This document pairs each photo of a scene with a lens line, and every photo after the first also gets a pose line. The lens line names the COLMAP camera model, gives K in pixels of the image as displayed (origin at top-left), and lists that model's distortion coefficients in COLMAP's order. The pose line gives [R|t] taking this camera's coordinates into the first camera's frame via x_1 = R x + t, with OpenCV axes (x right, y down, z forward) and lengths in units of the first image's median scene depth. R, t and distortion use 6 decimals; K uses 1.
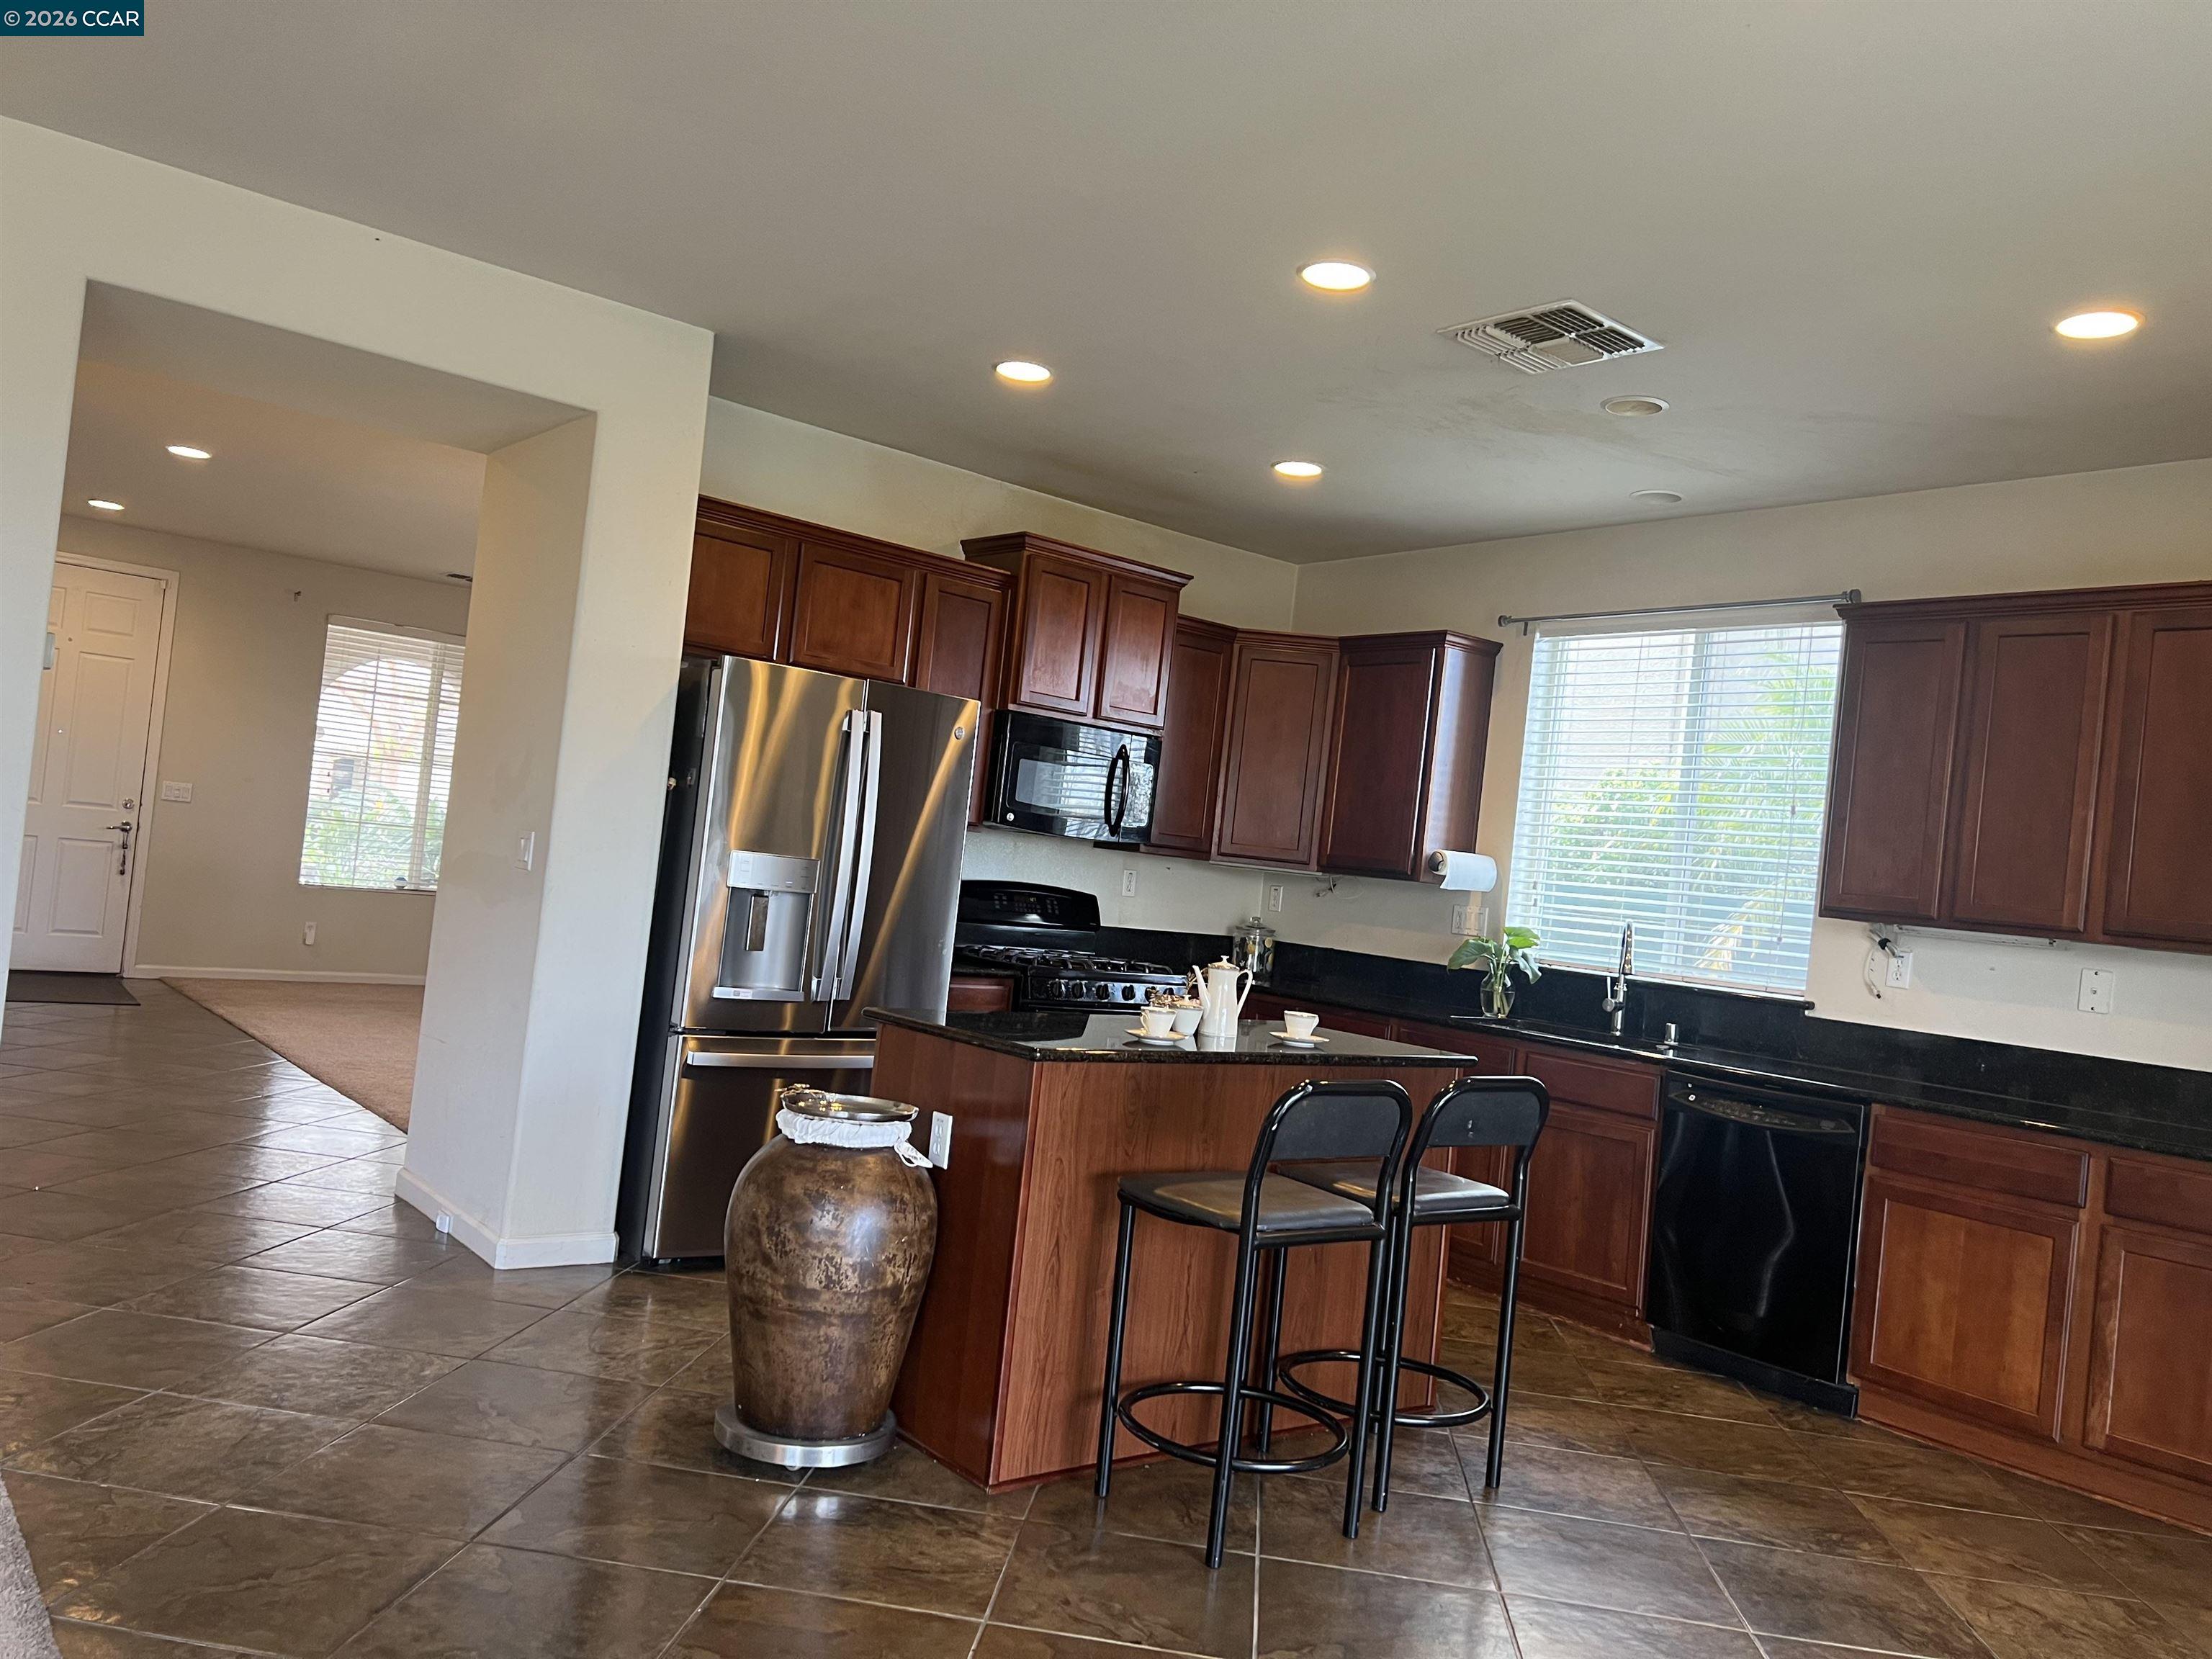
lens RADIAL K [[1666.3, 0, 1099.3], [0, 1666.3, 841.0], [0, 0, 1]] dist [0.046591, -0.045823]
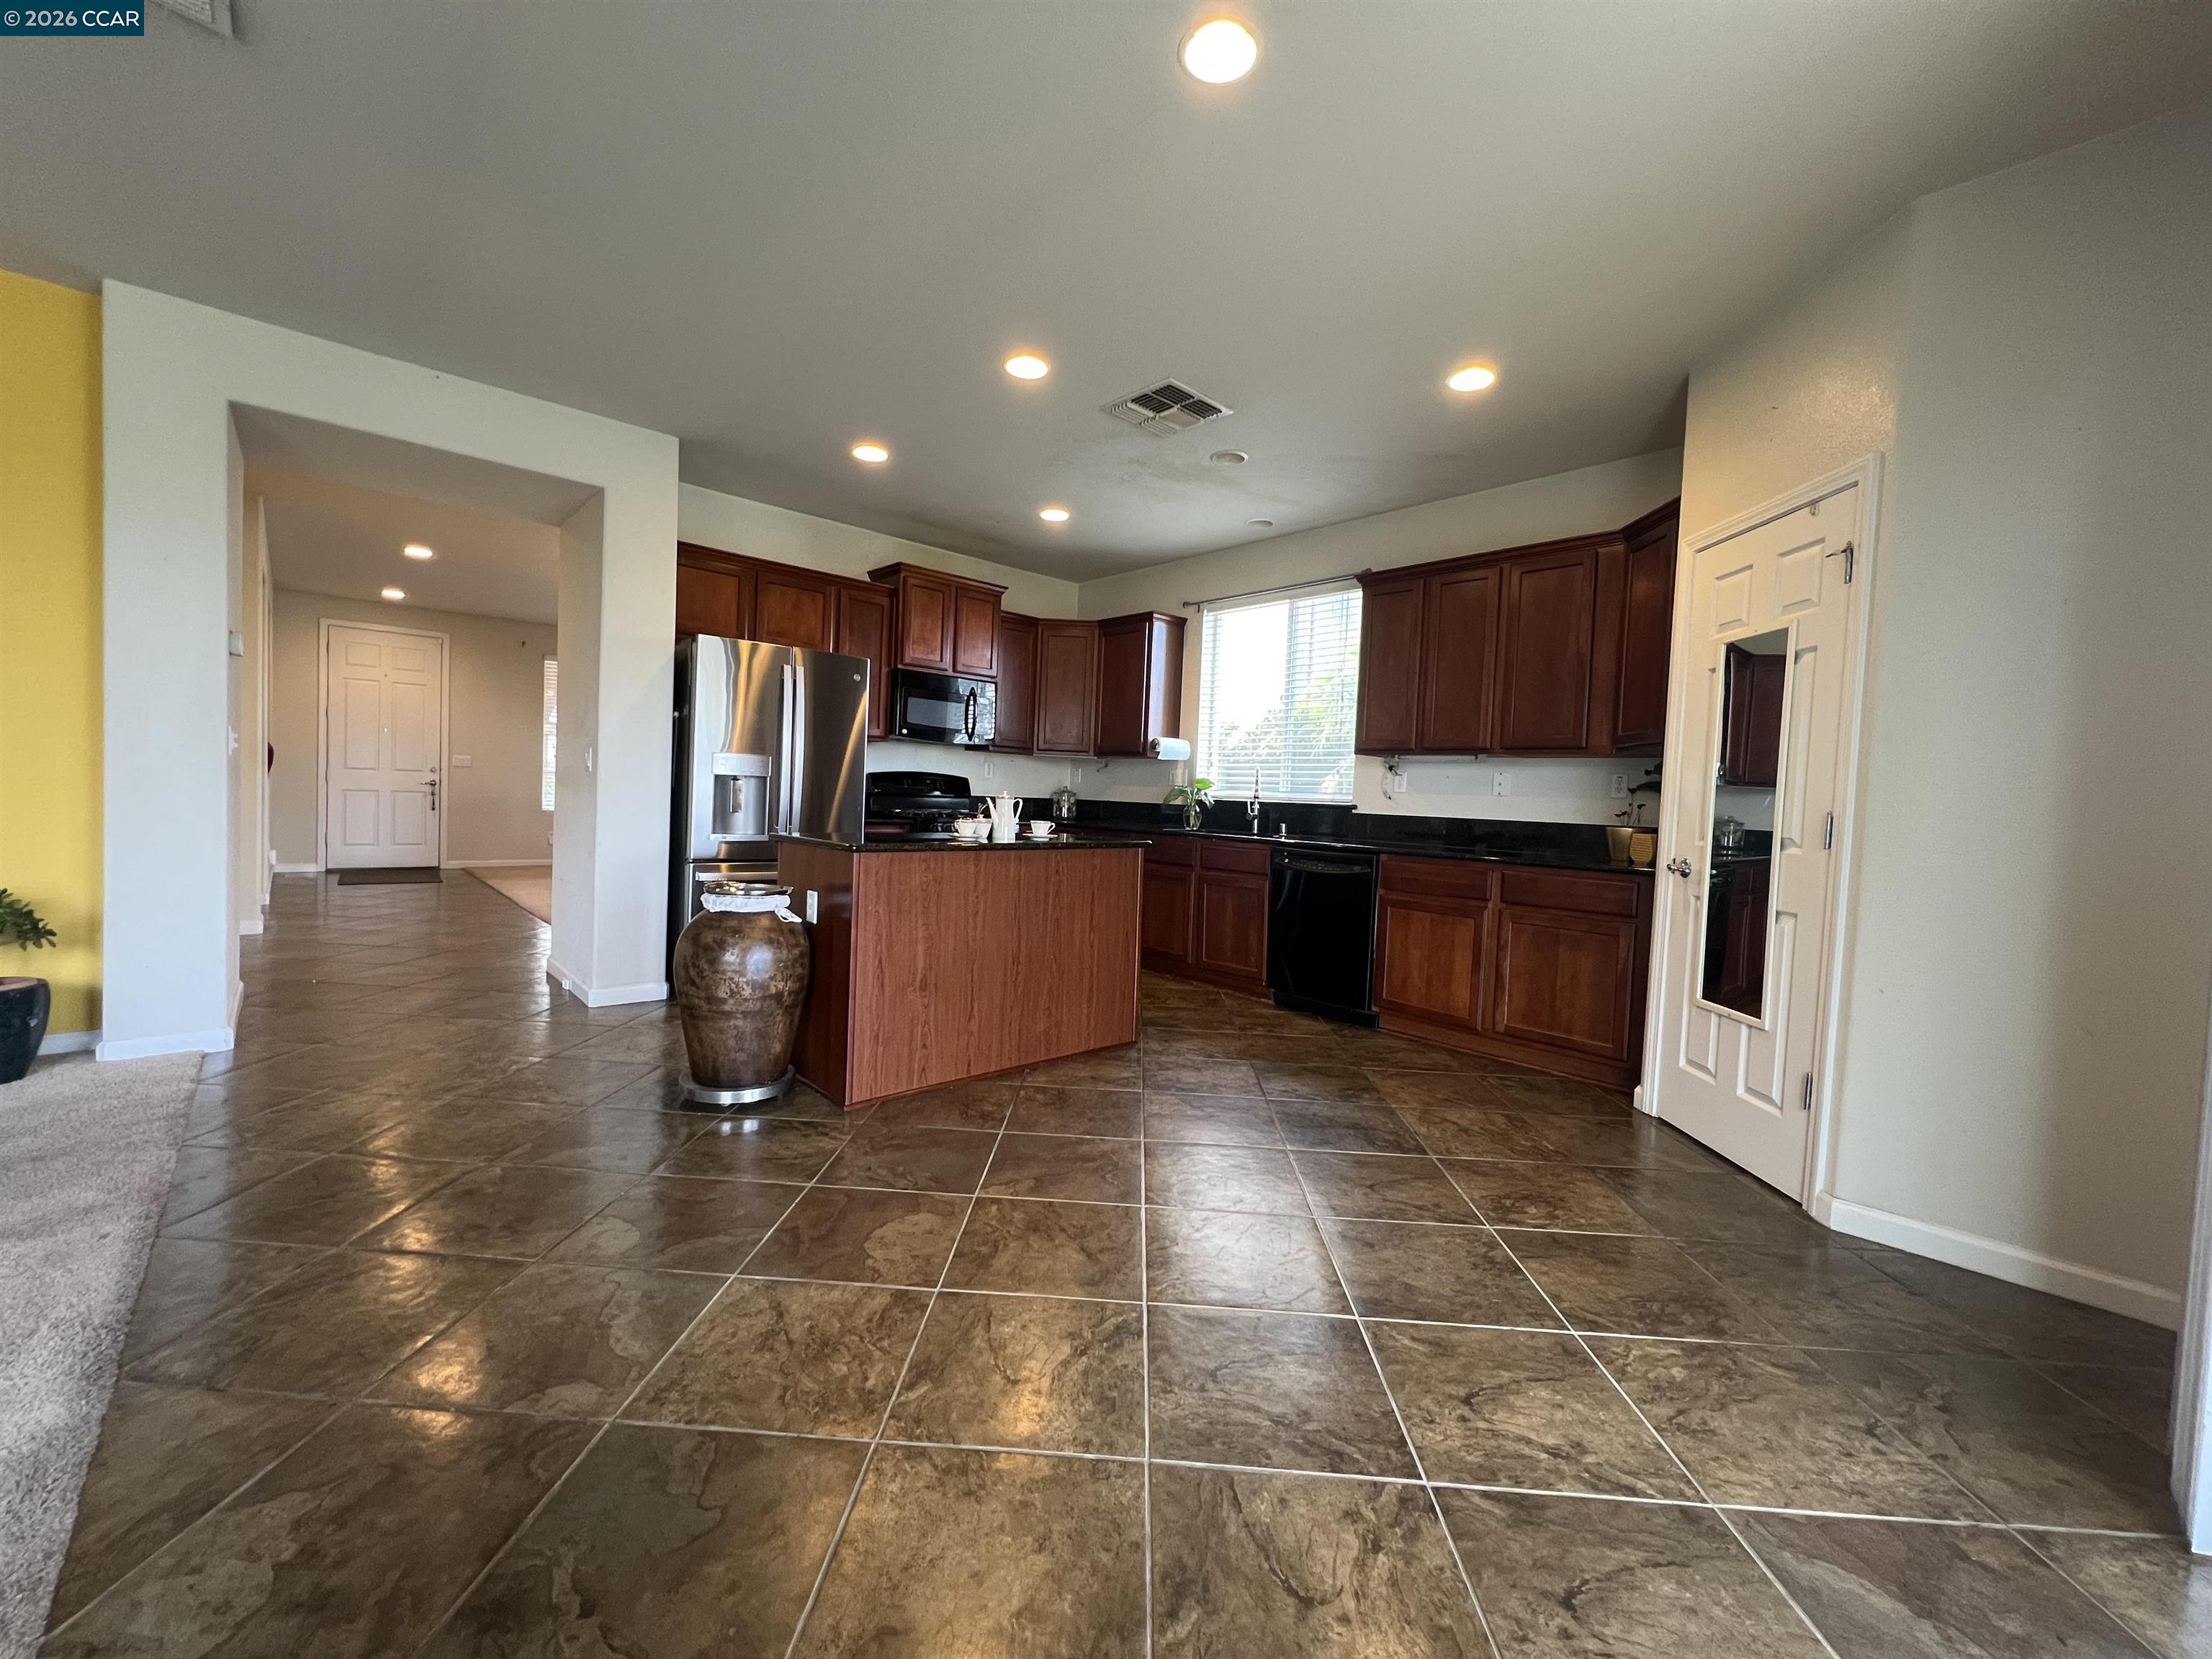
lens RADIAL K [[885.7, 0, 1102.0], [0, 885.7, 829.7], [0, 0, 1]] dist [-0.002039, 0.000016]
pose [[0.996030, -0.066025, 0.059705, 0.107922], [0.062148, 0.995972, 0.064627, 0.049233], [-0.063731, -0.060660, 0.996122, 0.086874]]
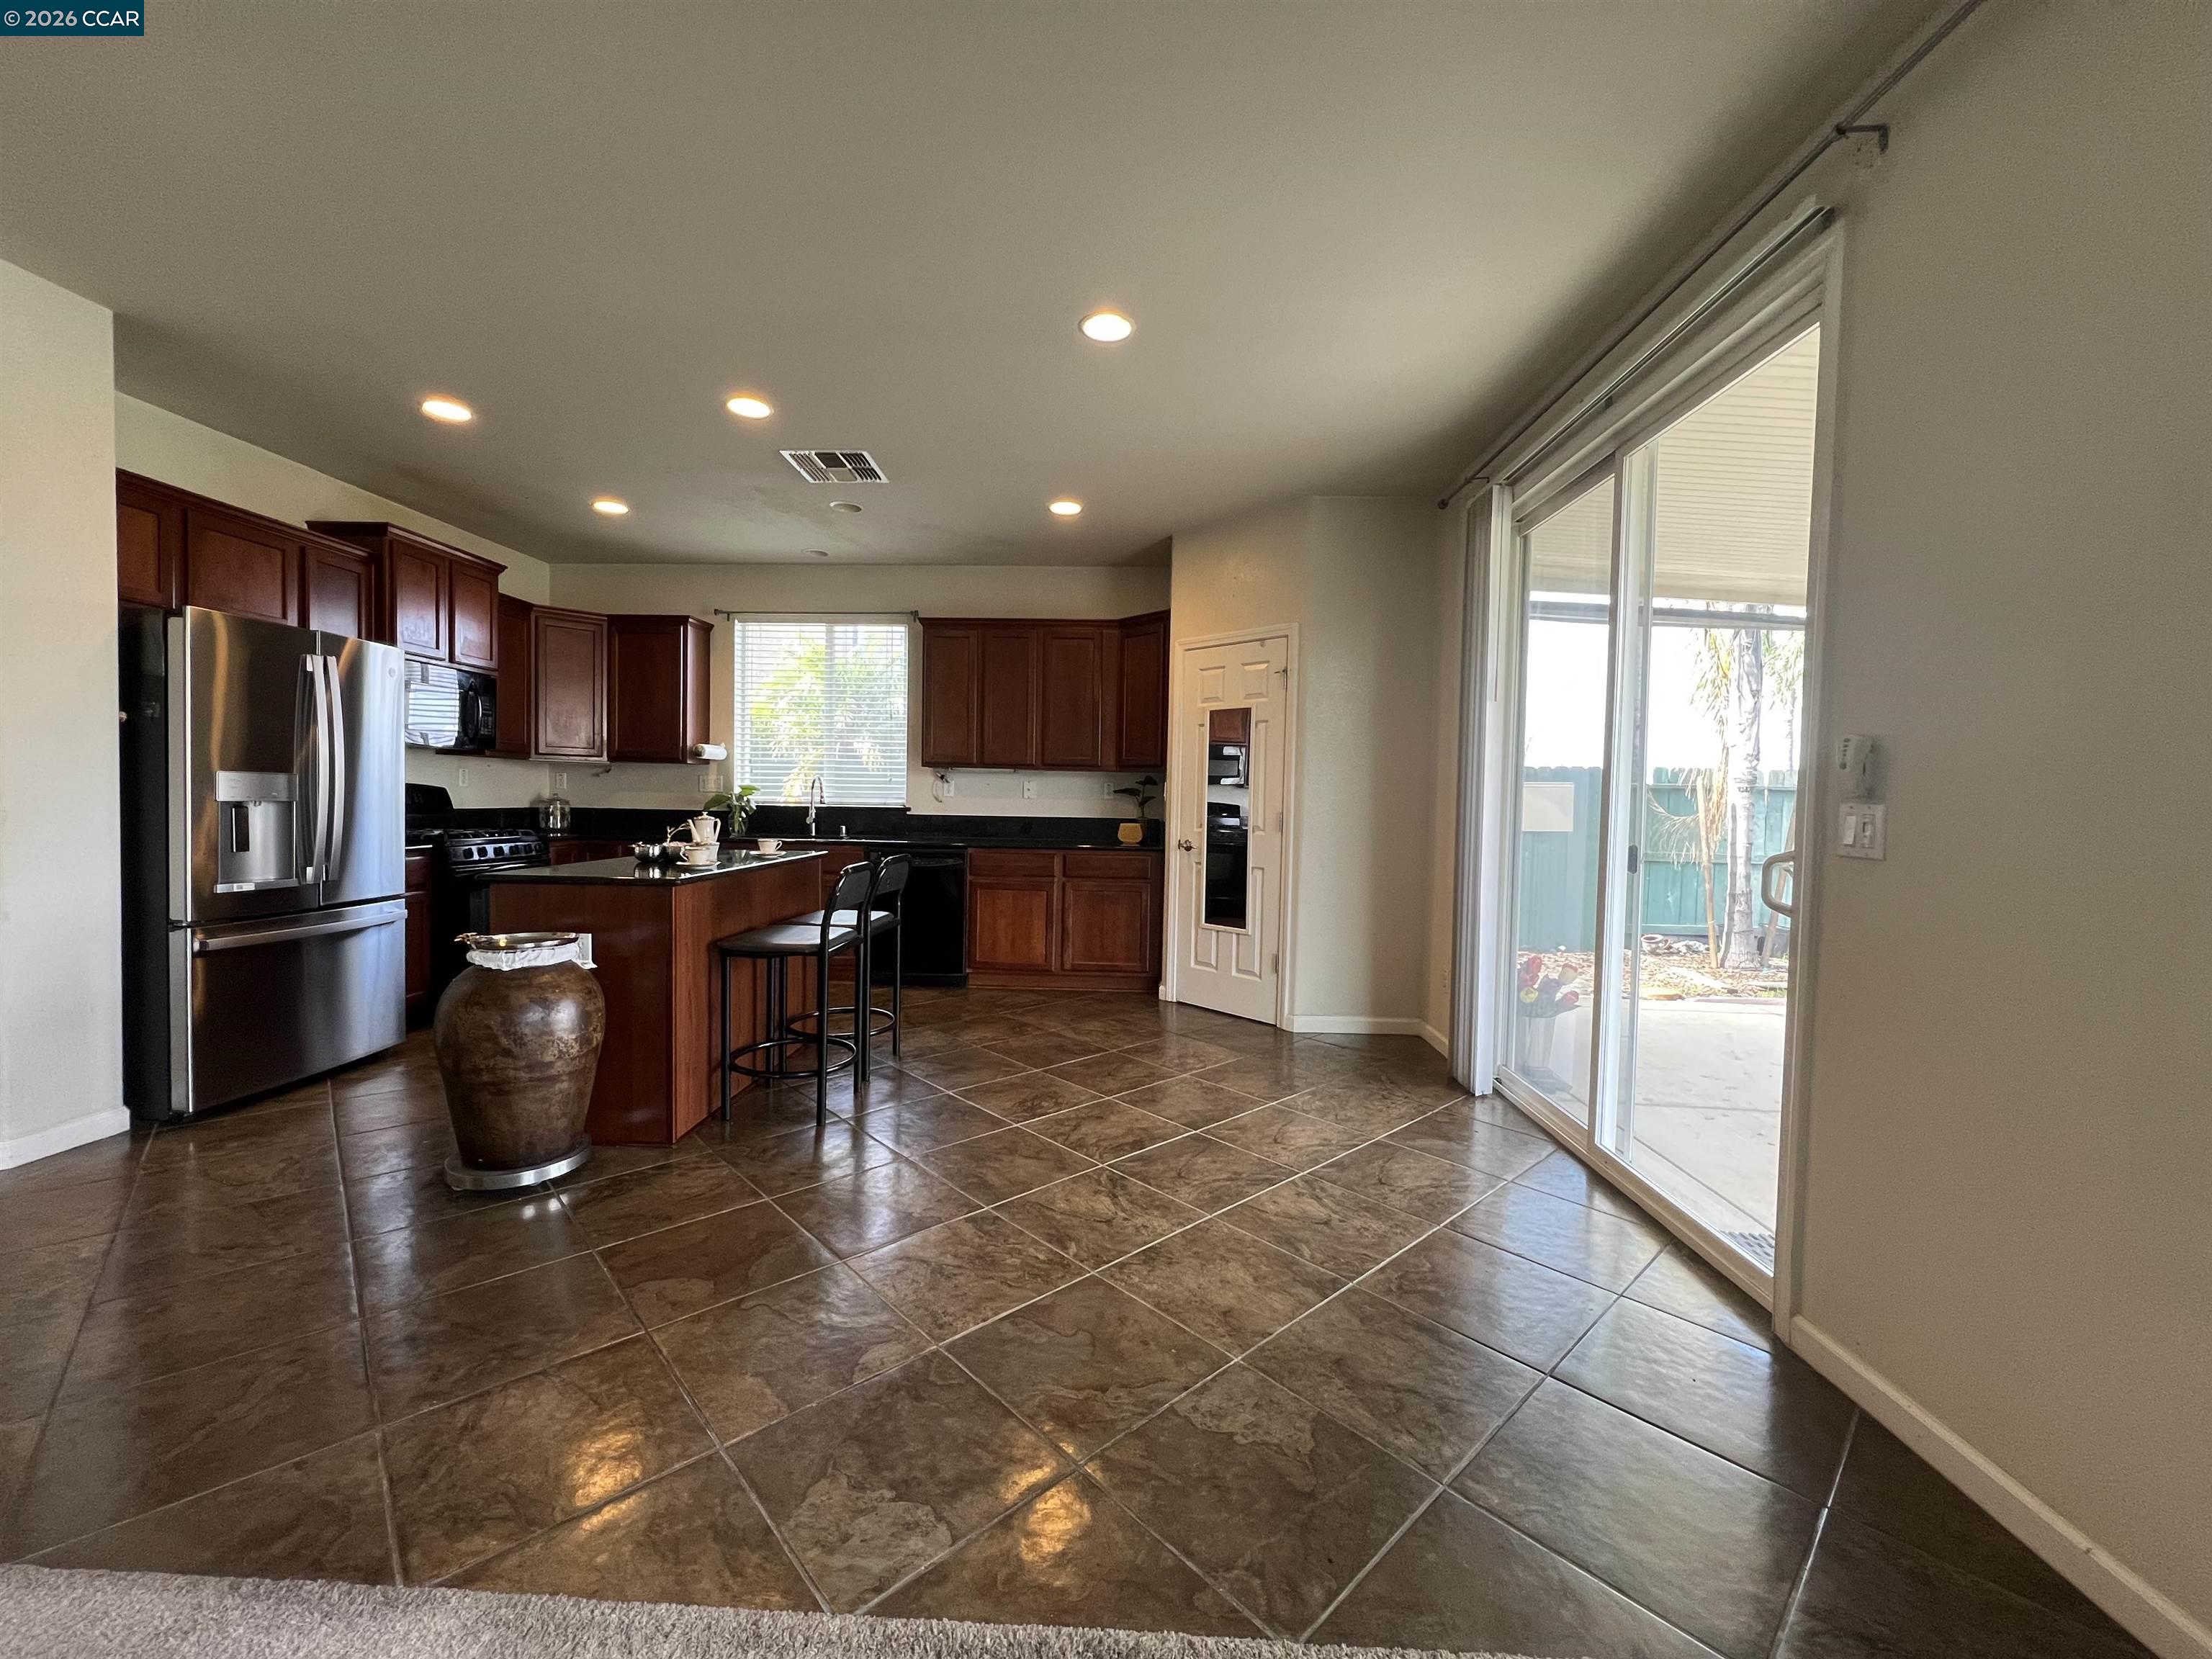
lens RADIAL K [[885.7, 0, 1101.7], [0, 885.7, 827.5], [0, 0, 1]] dist [-0.002039, 0.000016]
pose [[0.651696, -0.117627, 0.749304, -0.283981], [0.035950, 0.991582, 0.124393, -0.010201], [-0.757628, -0.054128, 0.650438, 0.096770]]
